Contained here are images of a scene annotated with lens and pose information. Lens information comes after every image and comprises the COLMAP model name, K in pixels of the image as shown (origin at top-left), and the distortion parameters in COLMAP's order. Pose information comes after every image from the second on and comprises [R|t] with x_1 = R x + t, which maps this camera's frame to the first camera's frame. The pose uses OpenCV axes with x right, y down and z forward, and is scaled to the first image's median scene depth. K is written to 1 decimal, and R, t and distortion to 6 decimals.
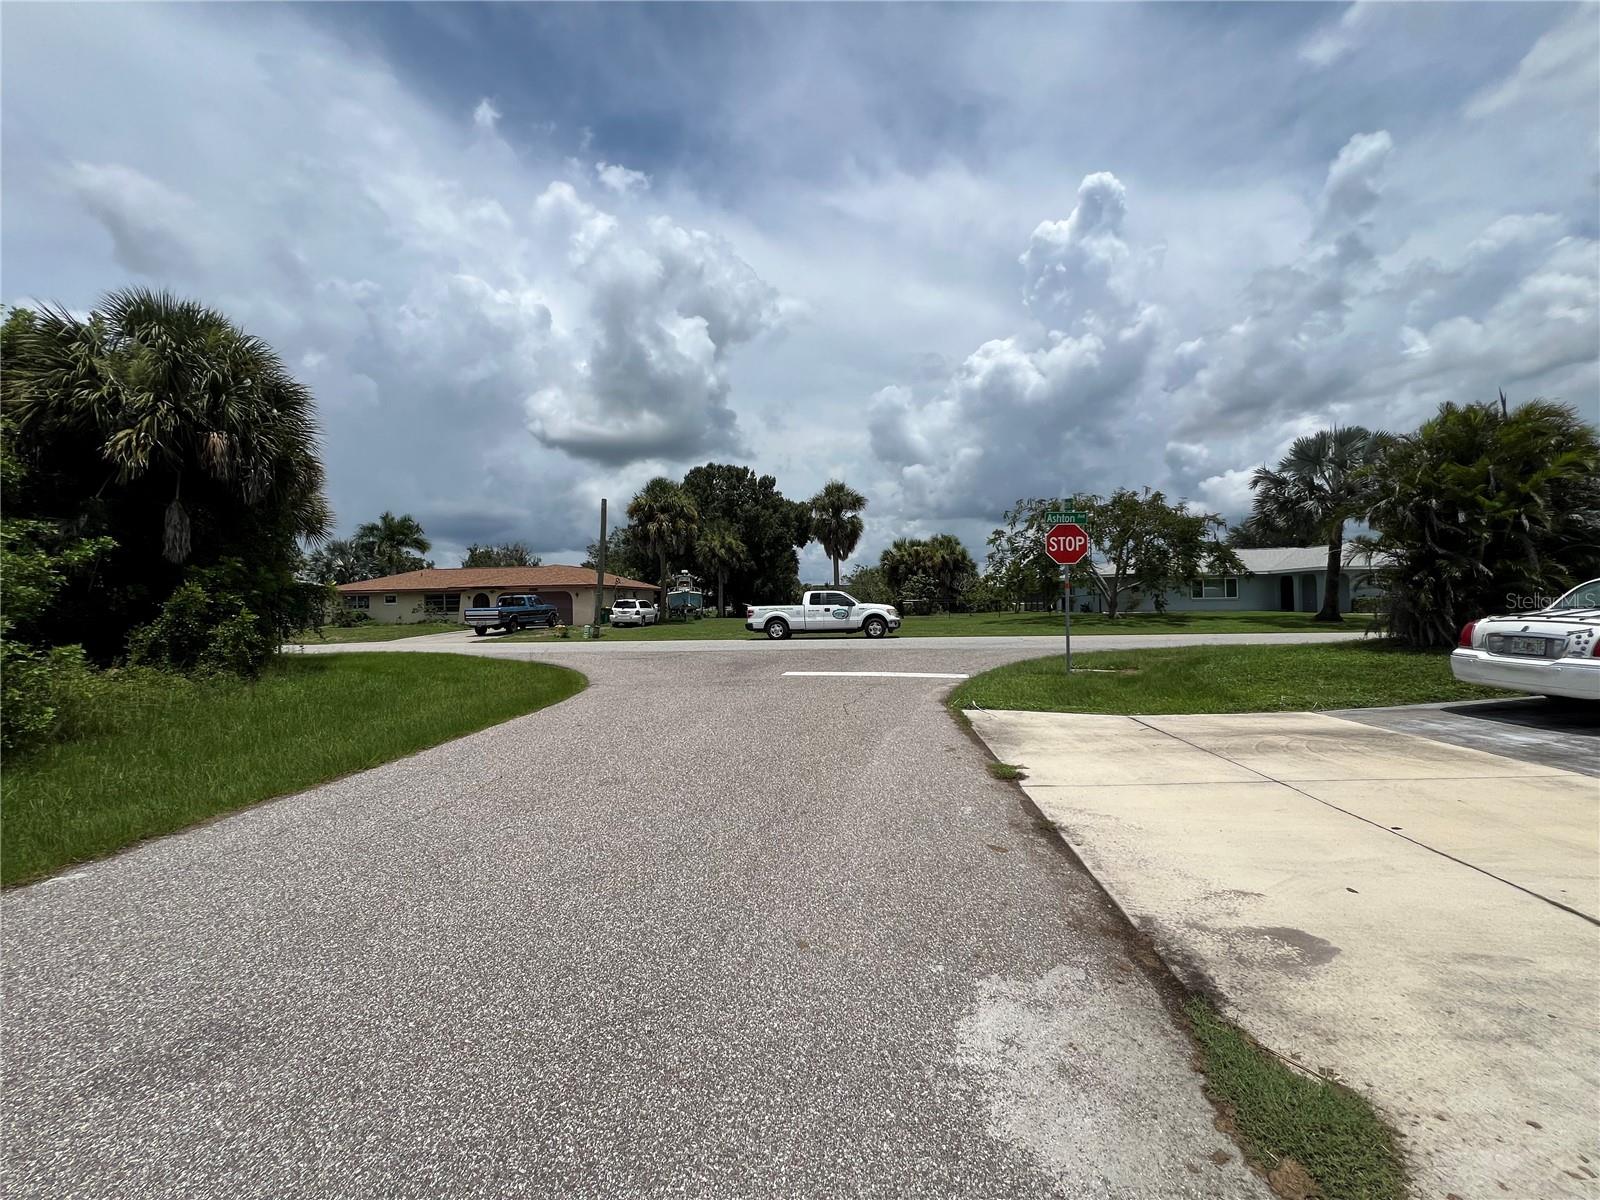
lens RADIAL K [[641.8, 0, 799.3], [0, 641.8, 594.5], [0, 0, 1]] dist [-0.000241, 0.000036]
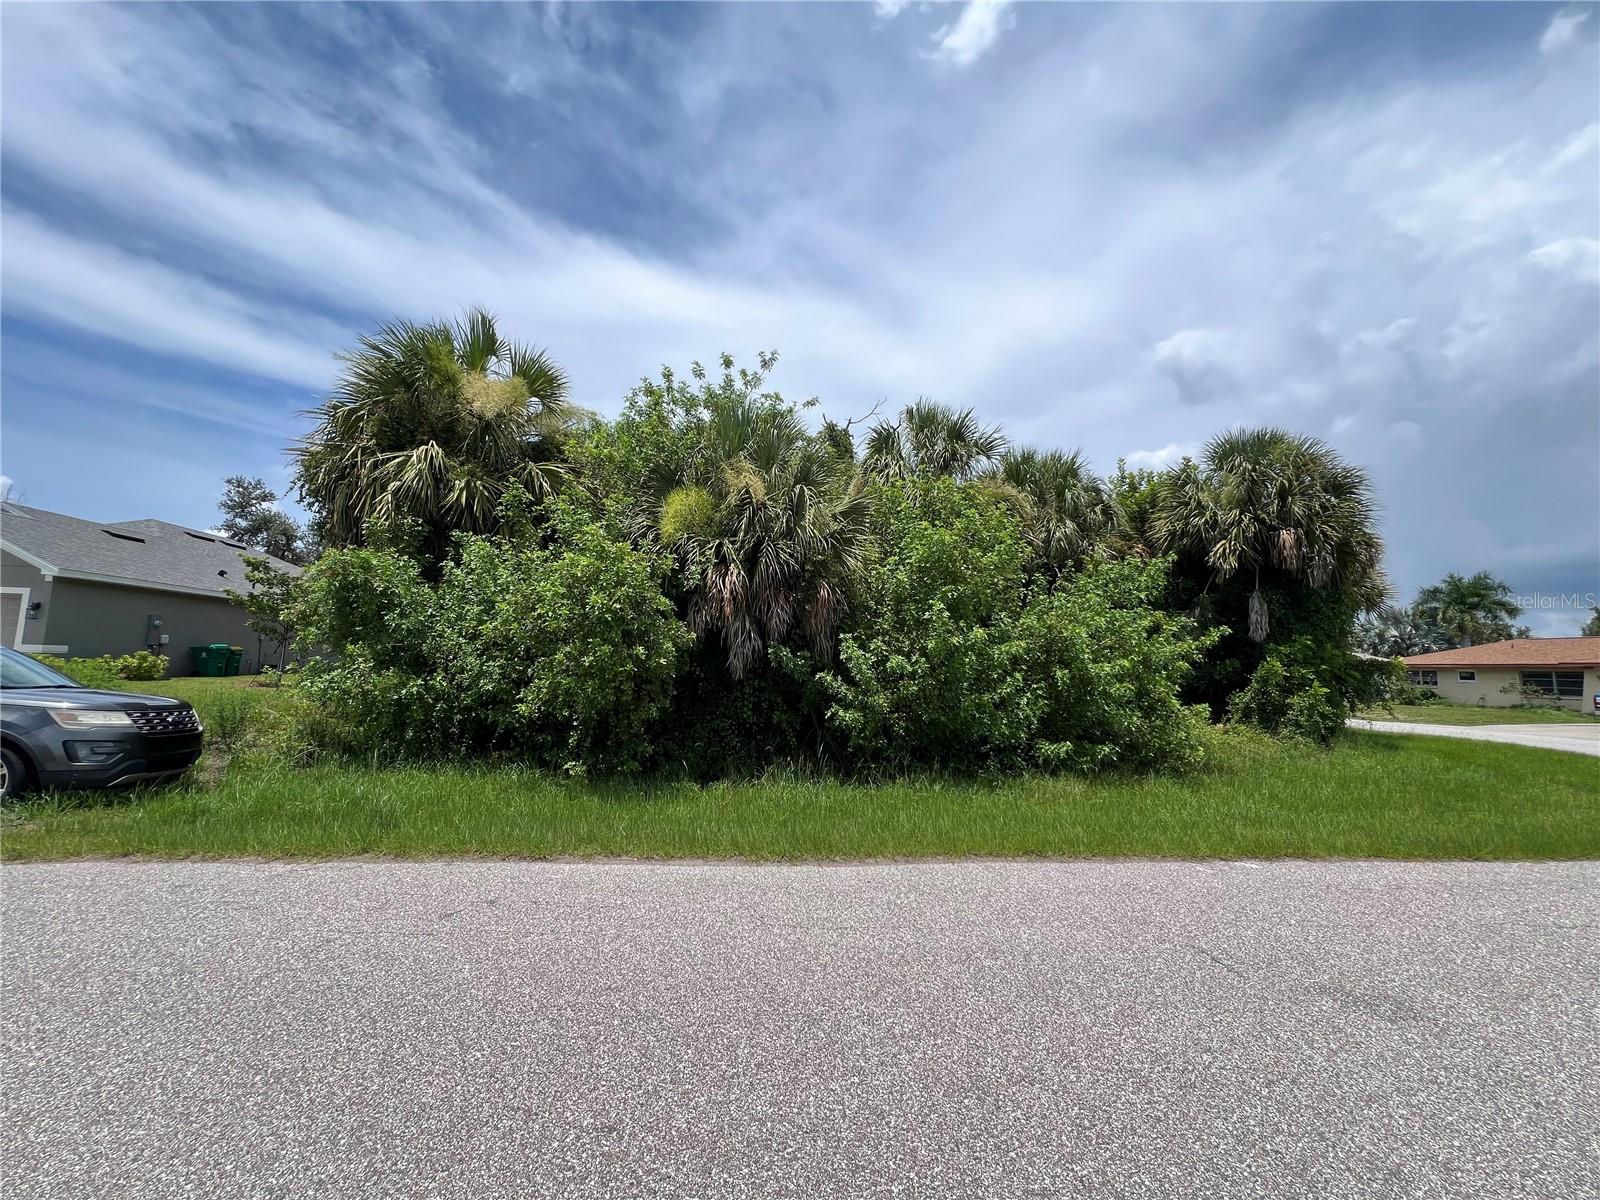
lens RADIAL K [[641.8, 0, 799.3], [0, 641.8, 594.5], [0, 0, 1]] dist [-0.000241, 0.000036]
pose [[0.203961, -0.085630, -0.975227, 0.044896], [-0.022140, 0.995509, -0.092041, -0.006867], [0.978729, 0.040364, 0.201150, -0.100415]]
